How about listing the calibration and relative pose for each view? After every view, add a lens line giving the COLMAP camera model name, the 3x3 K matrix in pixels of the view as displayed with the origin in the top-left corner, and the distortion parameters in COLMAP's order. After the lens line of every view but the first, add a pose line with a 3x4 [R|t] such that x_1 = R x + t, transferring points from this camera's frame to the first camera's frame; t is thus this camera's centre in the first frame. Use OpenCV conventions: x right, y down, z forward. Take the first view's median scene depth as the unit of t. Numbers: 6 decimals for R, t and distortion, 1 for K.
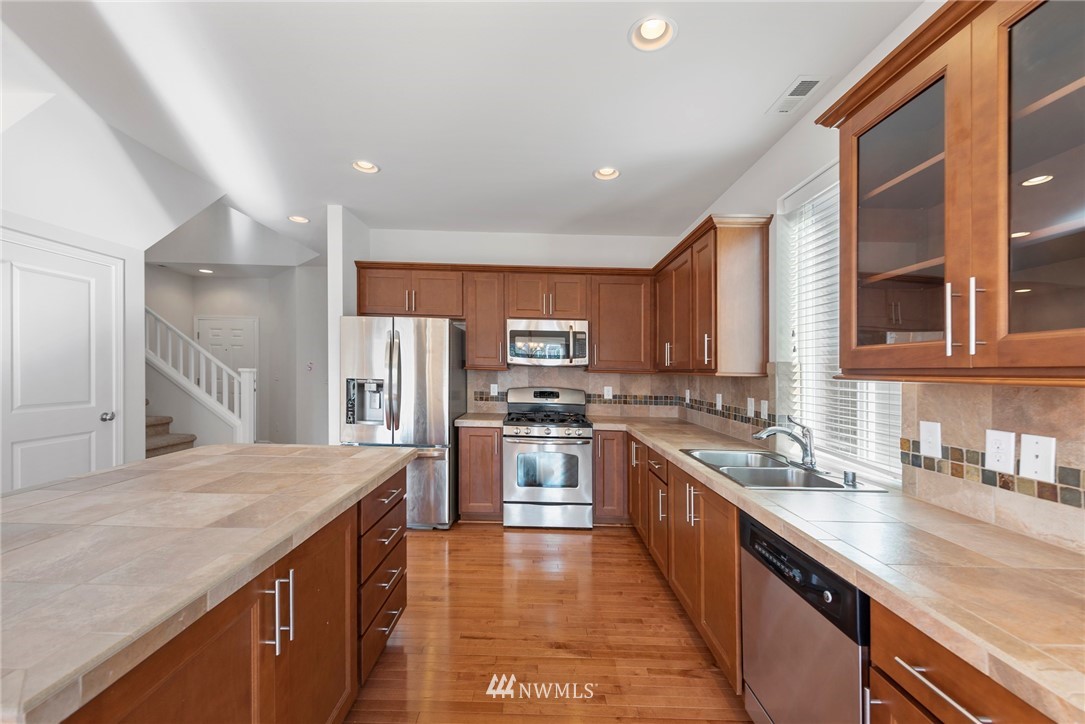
lens RADIAL K [[427.0, 0, 536.4], [0, 427.0, 372.6], [0, 0, 1]] dist [0.000333, -0.000037]
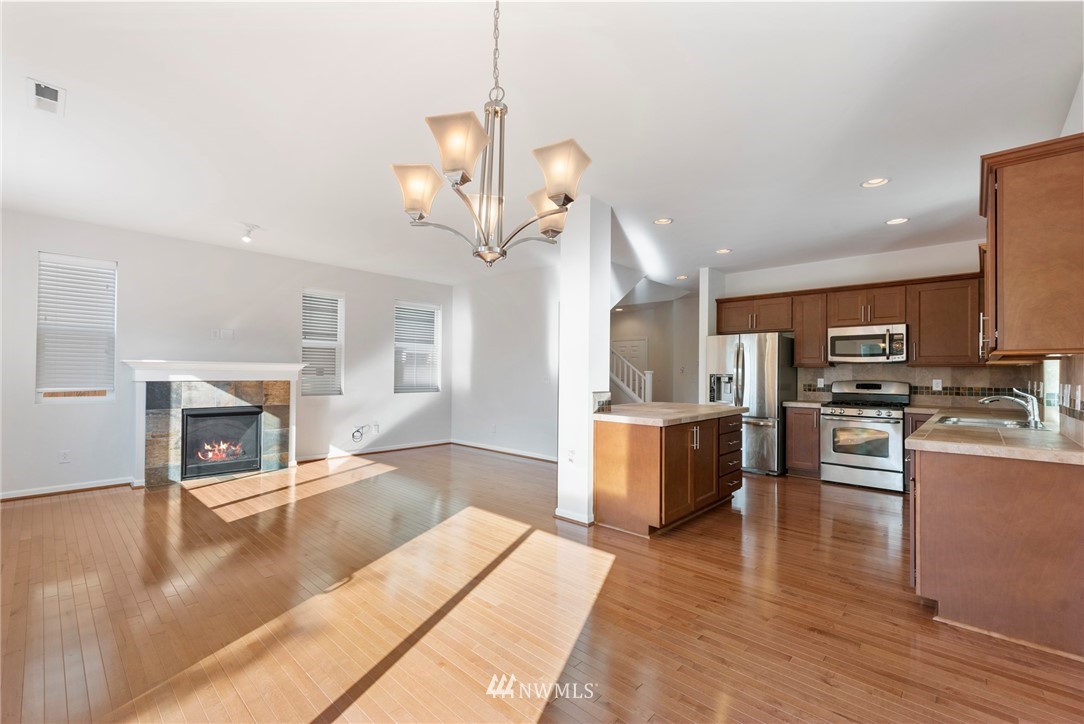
lens RADIAL K [[463.5, 0, 539.4], [0, 463.5, 397.5], [0, 0, 1]] dist [0.000999, -0.000017]
pose [[0.730583, 0.016782, -0.682618, 0.261957], [0.006604, 0.999477, 0.031641, 0.037824], [0.682792, -0.027624, 0.730090, -0.669312]]
